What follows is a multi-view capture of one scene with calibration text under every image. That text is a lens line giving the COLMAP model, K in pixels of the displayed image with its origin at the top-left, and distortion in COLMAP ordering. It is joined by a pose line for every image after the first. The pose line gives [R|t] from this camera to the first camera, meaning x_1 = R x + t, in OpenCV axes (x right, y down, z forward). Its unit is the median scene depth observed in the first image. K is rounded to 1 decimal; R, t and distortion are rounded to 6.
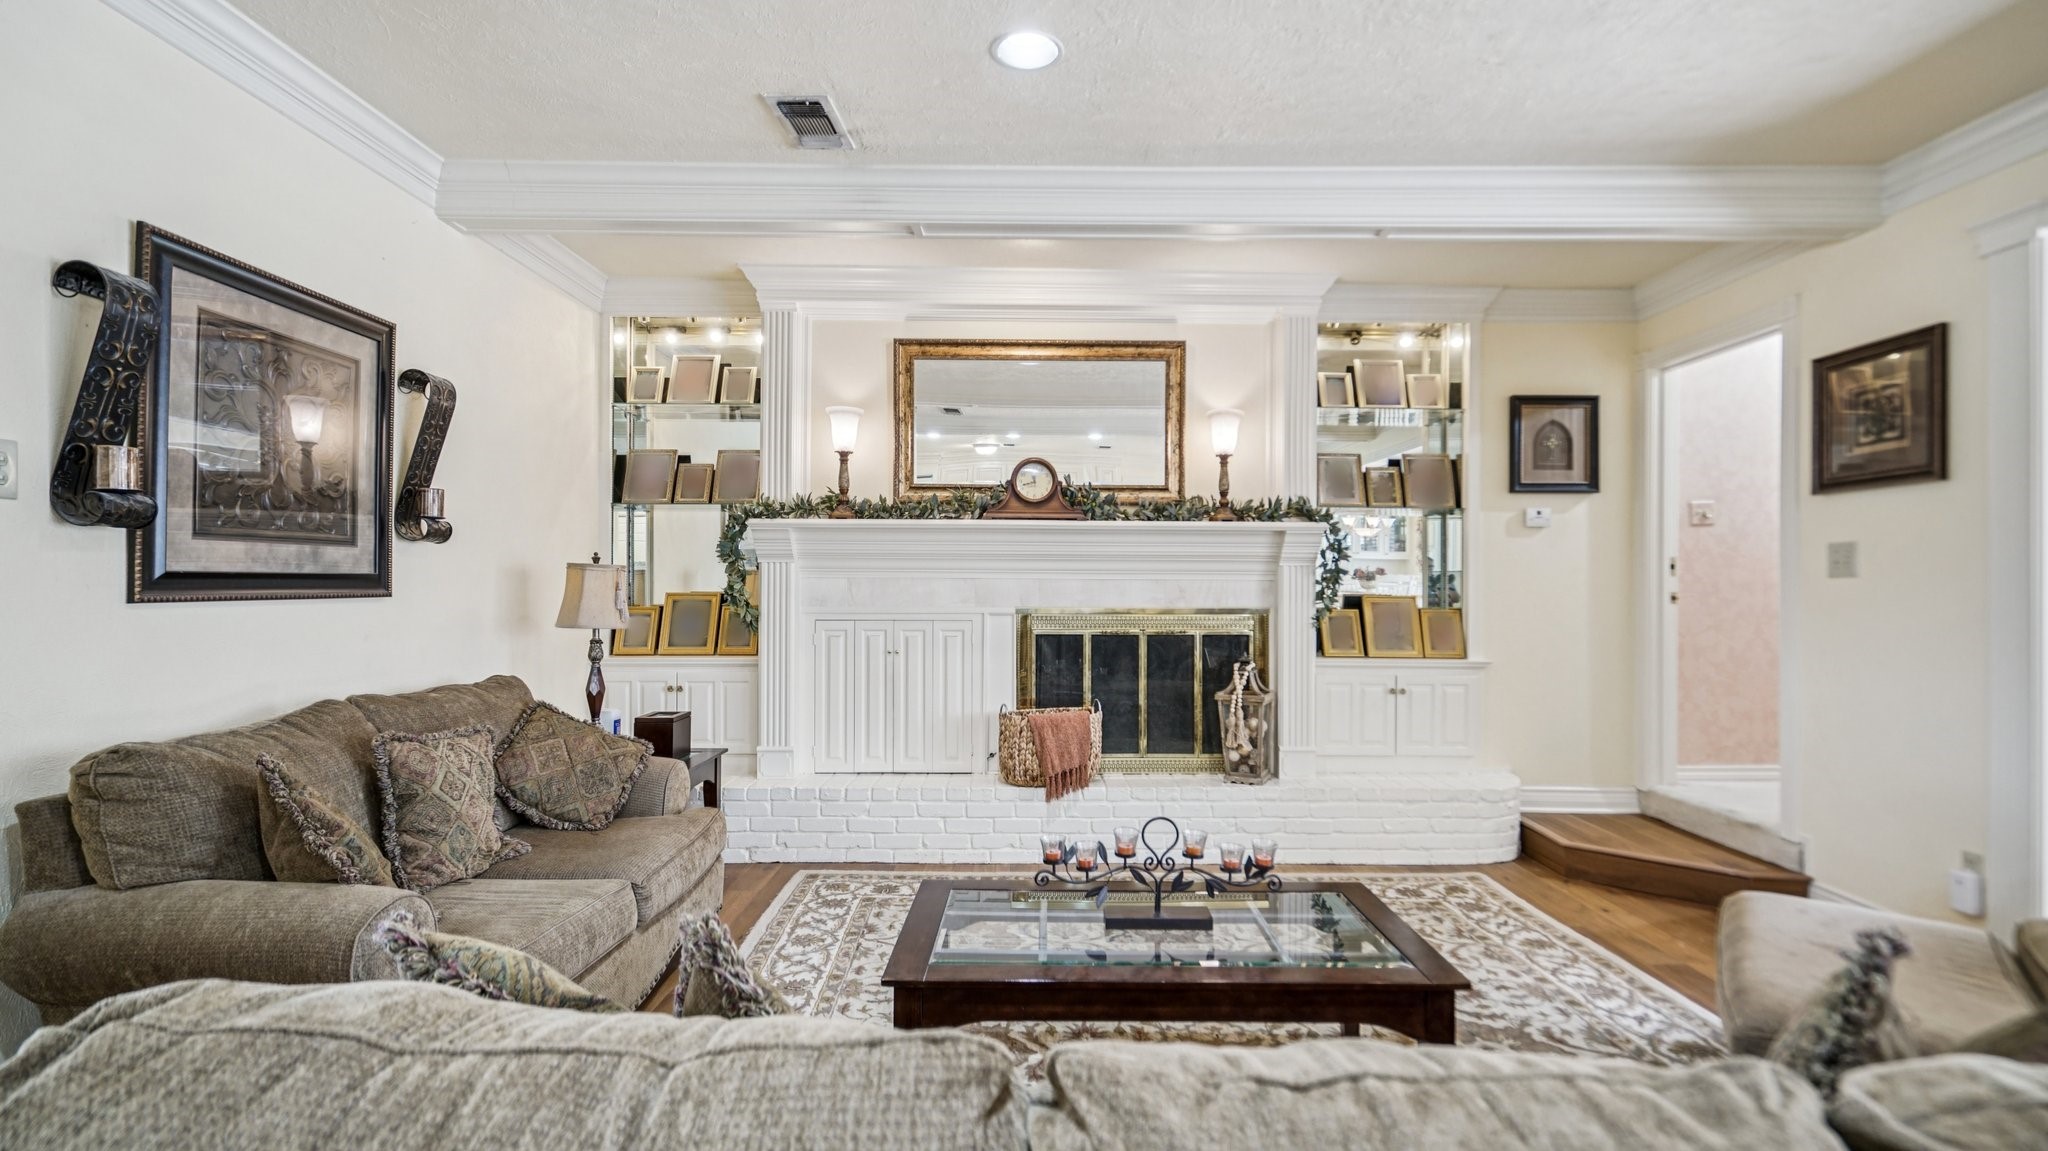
lens RADIAL K [[958.9, 0, 1042.2], [0, 958.9, 576.7], [0, 0, 1]] dist [-0.017322, 0.008194]
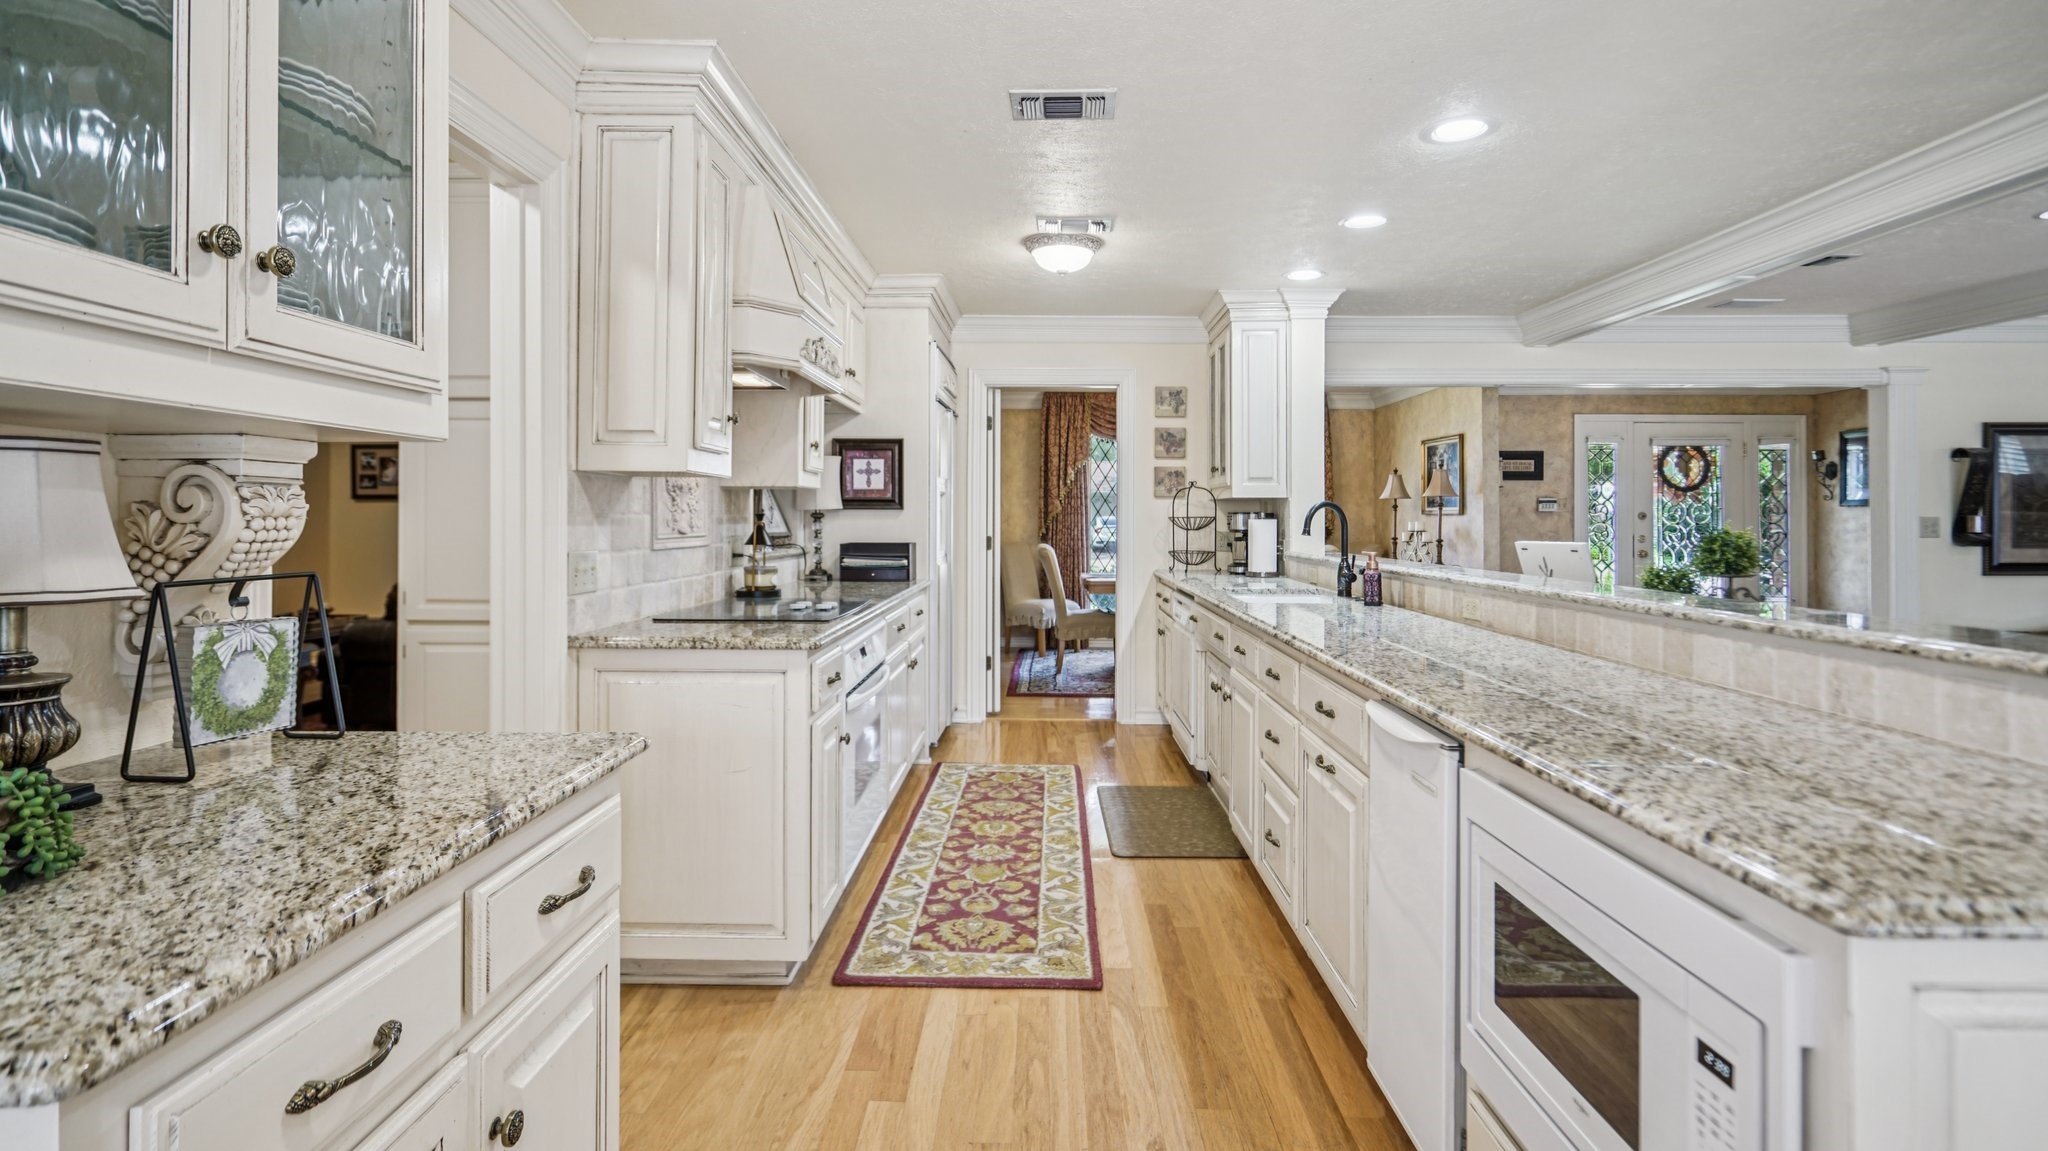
lens RADIAL K [[958.9, 0, 1021.7], [0, 958.9, 509.9], [0, 0, 1]] dist [-0.017322, 0.008194]
pose [[-0.035319, -0.012280, -0.999301, 0.807189], [0.004860, 0.999911, -0.012460, -0.063311], [0.999364, -0.005297, -0.035257, -0.712938]]
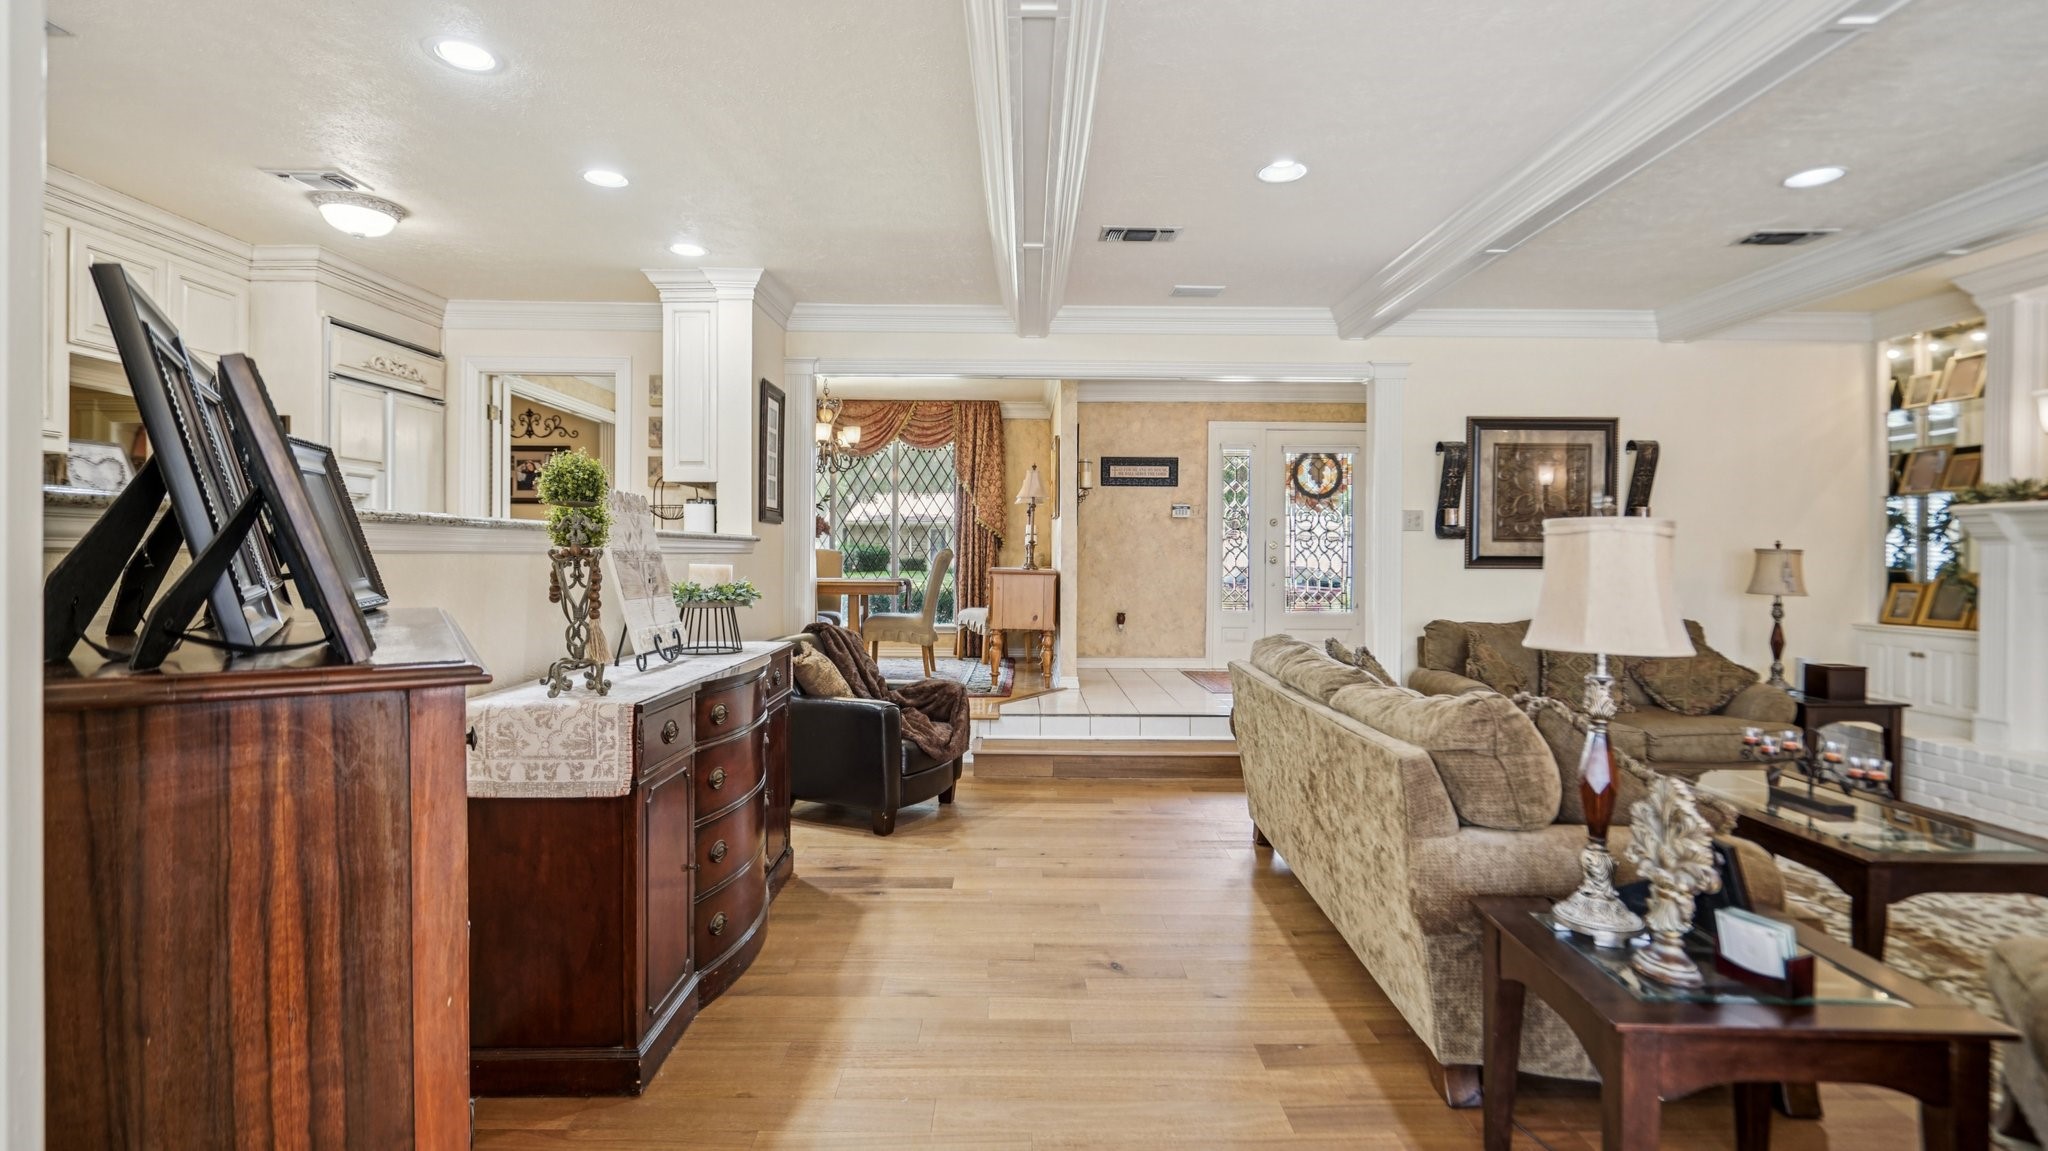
lens RADIAL K [[958.9, 0, 1018.8], [0, 958.9, 560.8], [0, 0, 1]] dist [-0.017322, 0.008194]
pose [[-0.004842, 0.000052, -0.999988, 0.787814], [0.000182, 1.000000, 0.000051, 0.003132], [0.999988, -0.000181, -0.004842, -0.085825]]
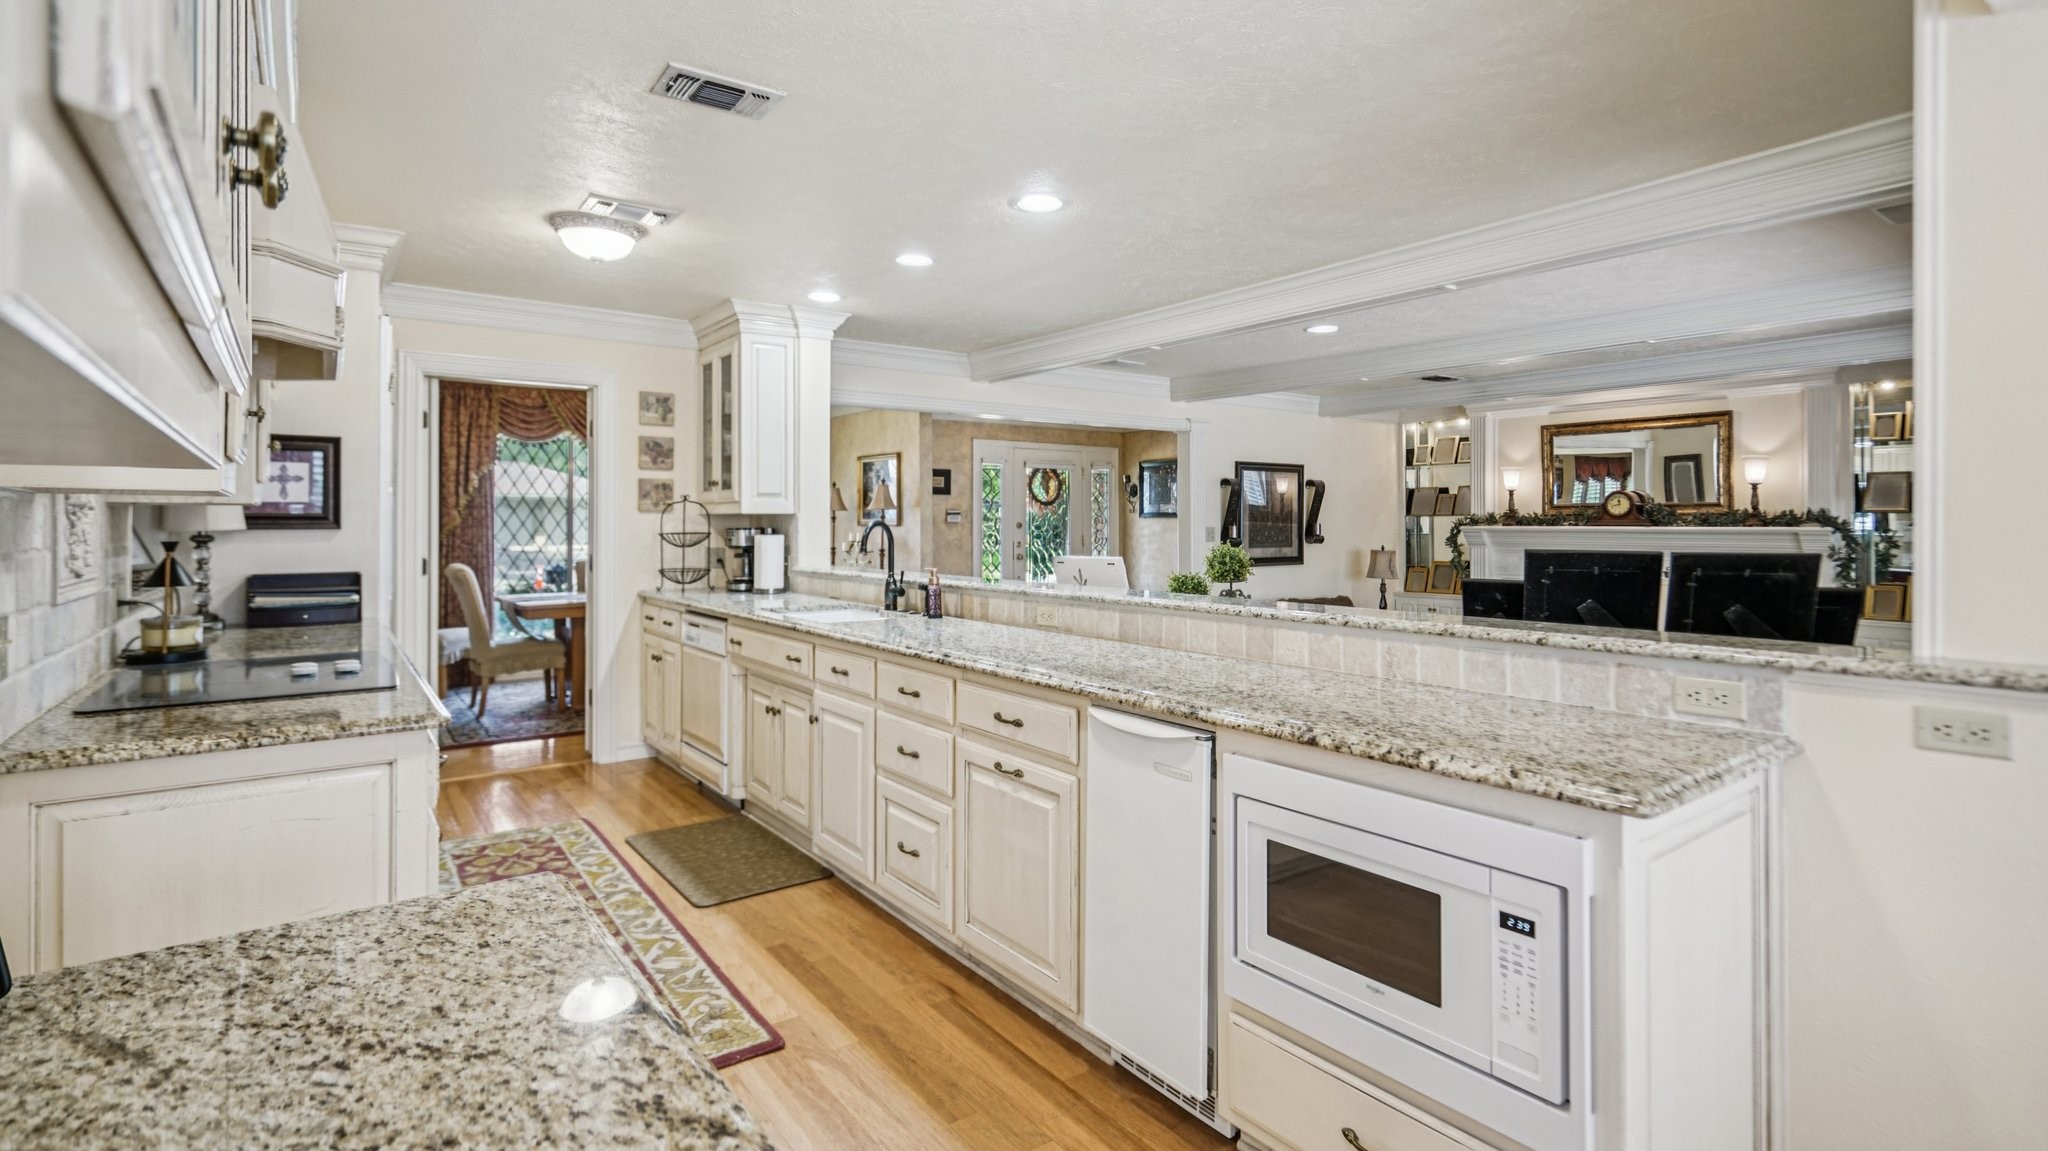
lens RADIAL K [[958.9, 0, 1020.3], [0, 958.9, 513.2], [0, 0, 1]] dist [-0.017322, 0.008194]
pose [[0.584812, -0.012993, -0.811065, 0.750608], [0.010552, 0.999909, -0.008410, -0.078009], [0.811100, -0.003640, 0.584896, -0.886934]]
